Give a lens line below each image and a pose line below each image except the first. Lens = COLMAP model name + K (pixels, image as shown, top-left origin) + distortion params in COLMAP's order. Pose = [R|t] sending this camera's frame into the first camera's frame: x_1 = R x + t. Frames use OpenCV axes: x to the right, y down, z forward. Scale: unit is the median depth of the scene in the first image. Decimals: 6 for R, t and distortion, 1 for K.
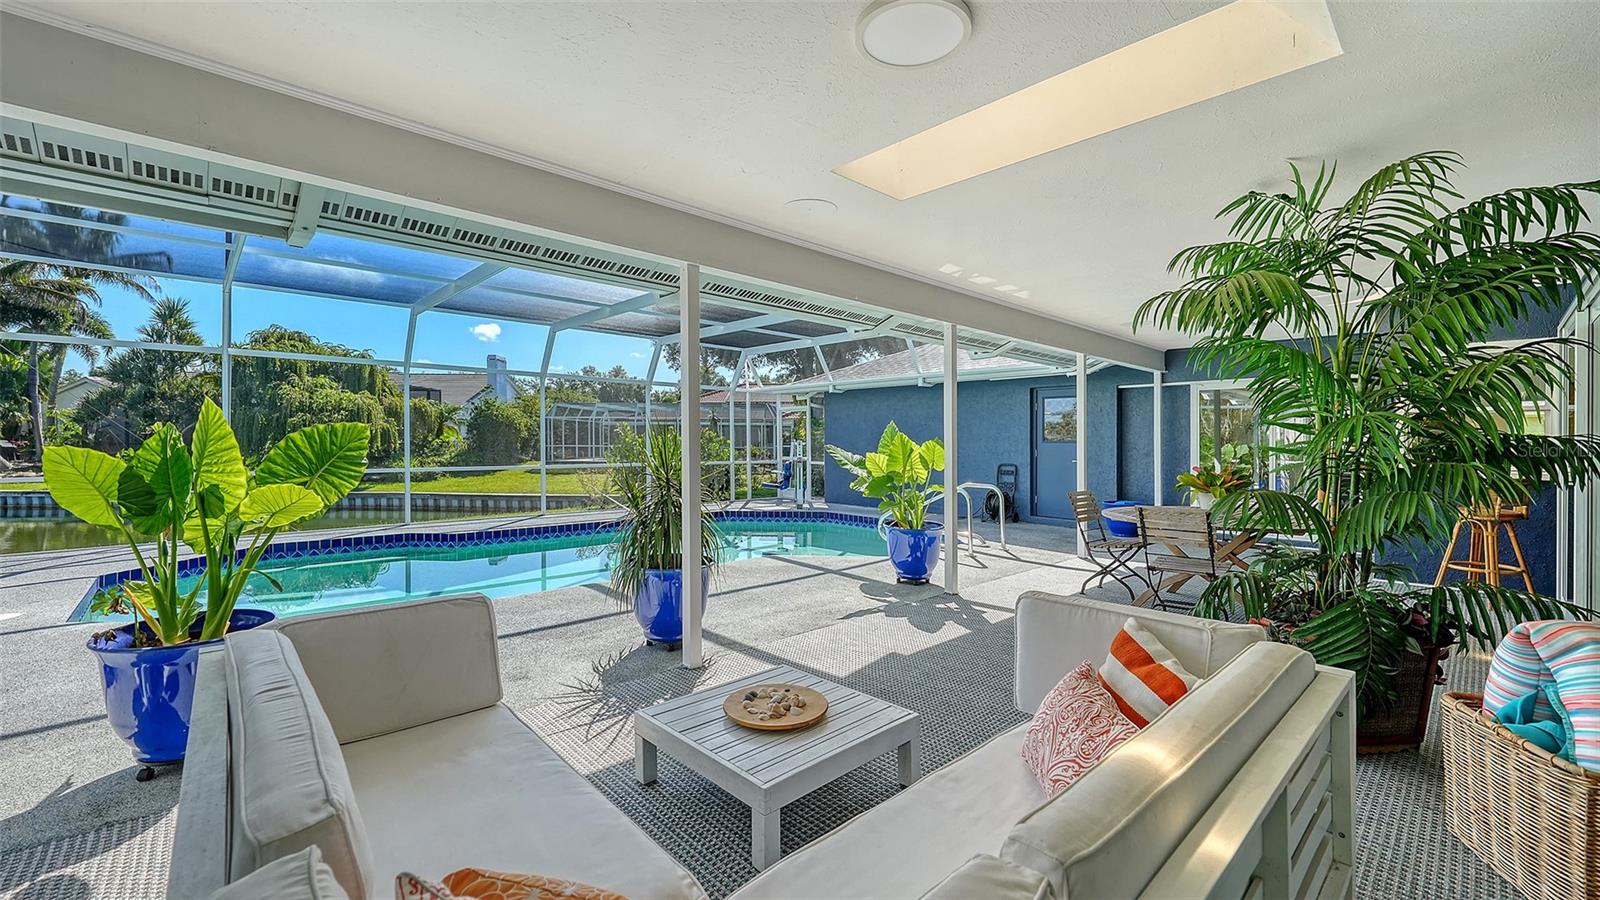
lens RADIAL K [[655.3, 0, 780.4], [0, 655.3, 438.4], [0, 0, 1]] dist [-0.004295, 0.000122]
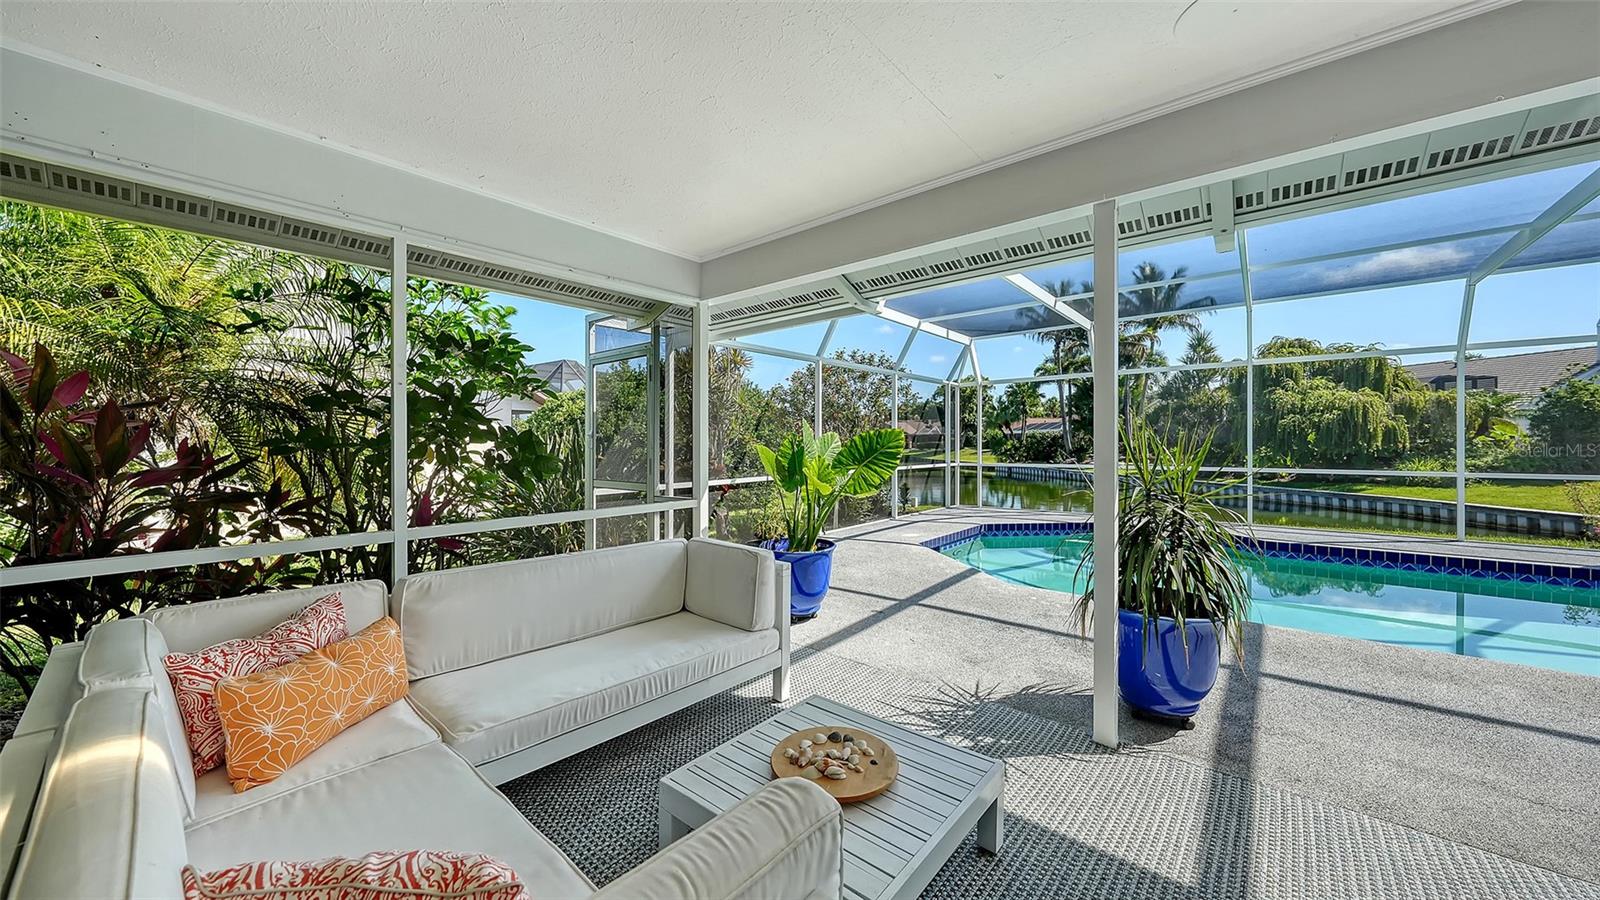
lens RADIAL K [[561.5, 0, 801.4], [0, 561.5, 459.8], [0, 0, 1]] dist [0.003249, -0.000893]
pose [[0.126750, 0.024780, -0.991625, 0.071416], [0.010718, 0.999595, 0.026349, 0.001419], [0.991877, -0.013968, 0.126433, 0.092929]]
